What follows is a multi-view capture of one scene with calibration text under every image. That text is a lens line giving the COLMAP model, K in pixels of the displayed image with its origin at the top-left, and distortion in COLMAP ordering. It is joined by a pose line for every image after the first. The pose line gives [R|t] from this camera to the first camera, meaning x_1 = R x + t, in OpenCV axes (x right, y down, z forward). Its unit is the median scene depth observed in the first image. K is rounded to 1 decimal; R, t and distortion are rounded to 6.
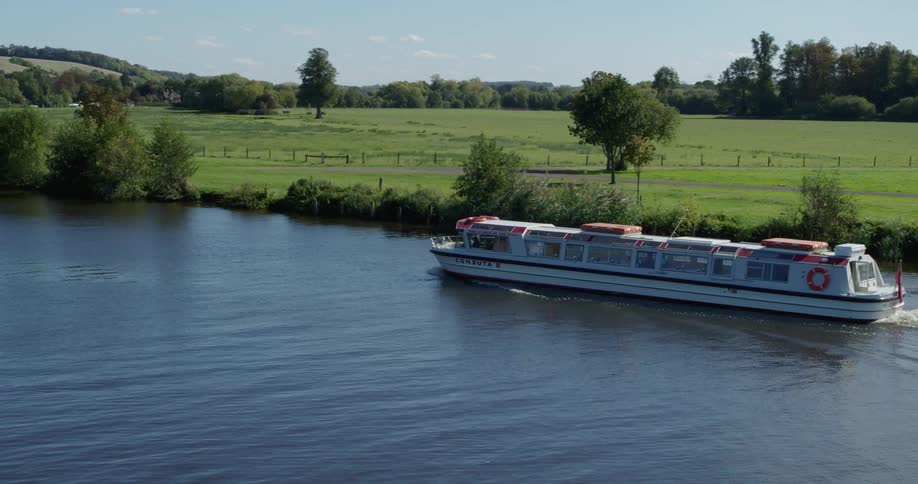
lens RADIAL K [[1421.5, 0, 461.6], [0, 1421.5, 242.4], [0, 0, 1]] dist [-0.048581, 0.000000]
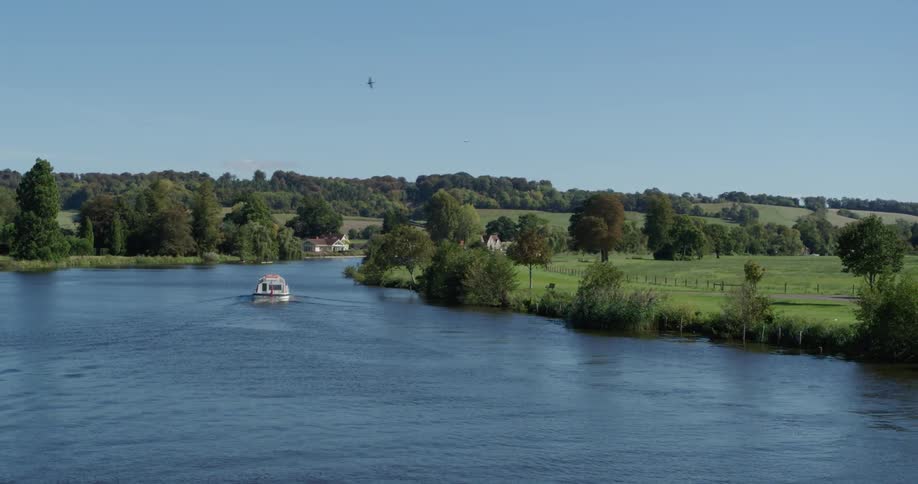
lens RADIAL K [[1421.5, 0, 460.7], [0, 1421.5, 242.2], [0, 0, 1]] dist [-0.048581, 0.000000]
pose [[0.831922, 0.000913, -0.554891, 0.059480], [-0.060195, 0.994246, -0.088612, 0.003704], [0.551617, 0.107120, 0.827190, -0.021577]]
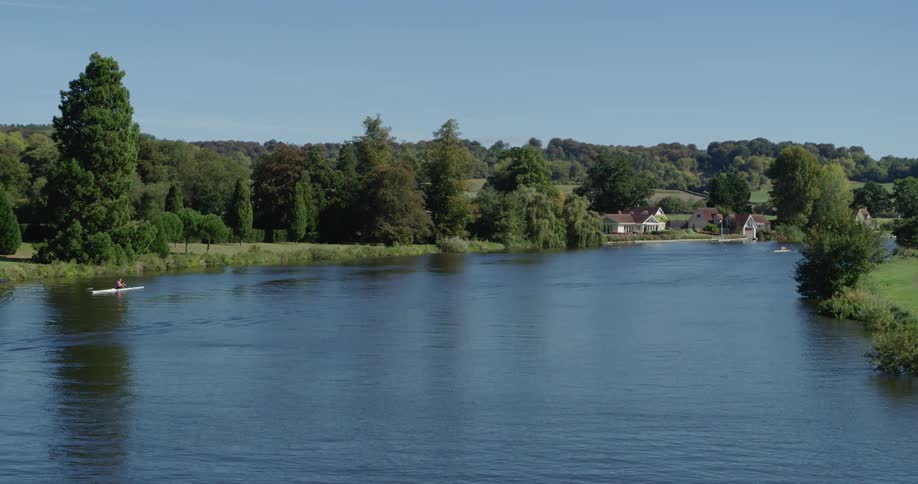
lens RADIAL K [[1421.5, 0, 461.4], [0, 1421.5, 239.7], [0, 0, 1]] dist [-0.048581, 0.000000]
pose [[0.710752, 0.012827, -0.703325, -0.078599], [-0.076190, 0.995356, -0.058842, -0.013549], [0.699304, 0.095408, 0.708429, 0.131515]]
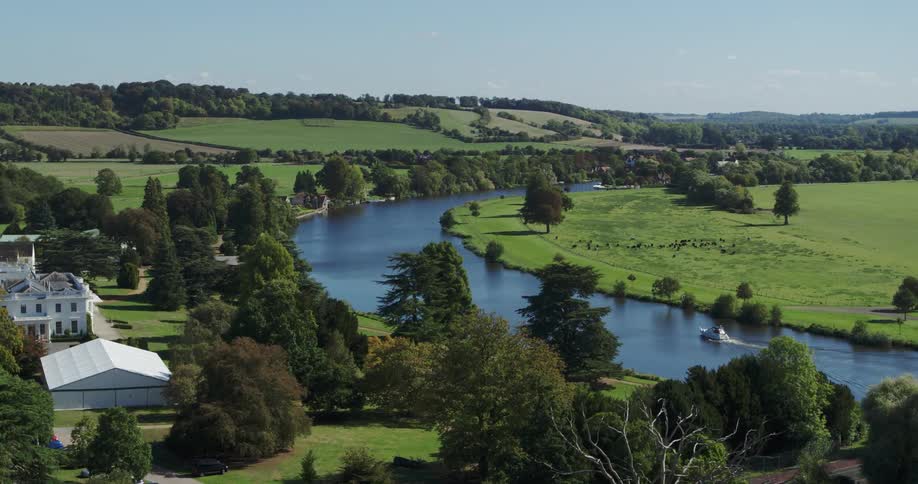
lens RADIAL K [[1421.5, 0, 461.7], [0, 1421.5, 241.3], [0, 0, 1]] dist [-0.048581, 0.000000]
pose [[0.954827, 0.021172, -0.296408, 0.011823], [-0.025451, 0.999620, -0.010585, -0.020695], [0.296071, 0.017650, 0.955003, -0.307538]]
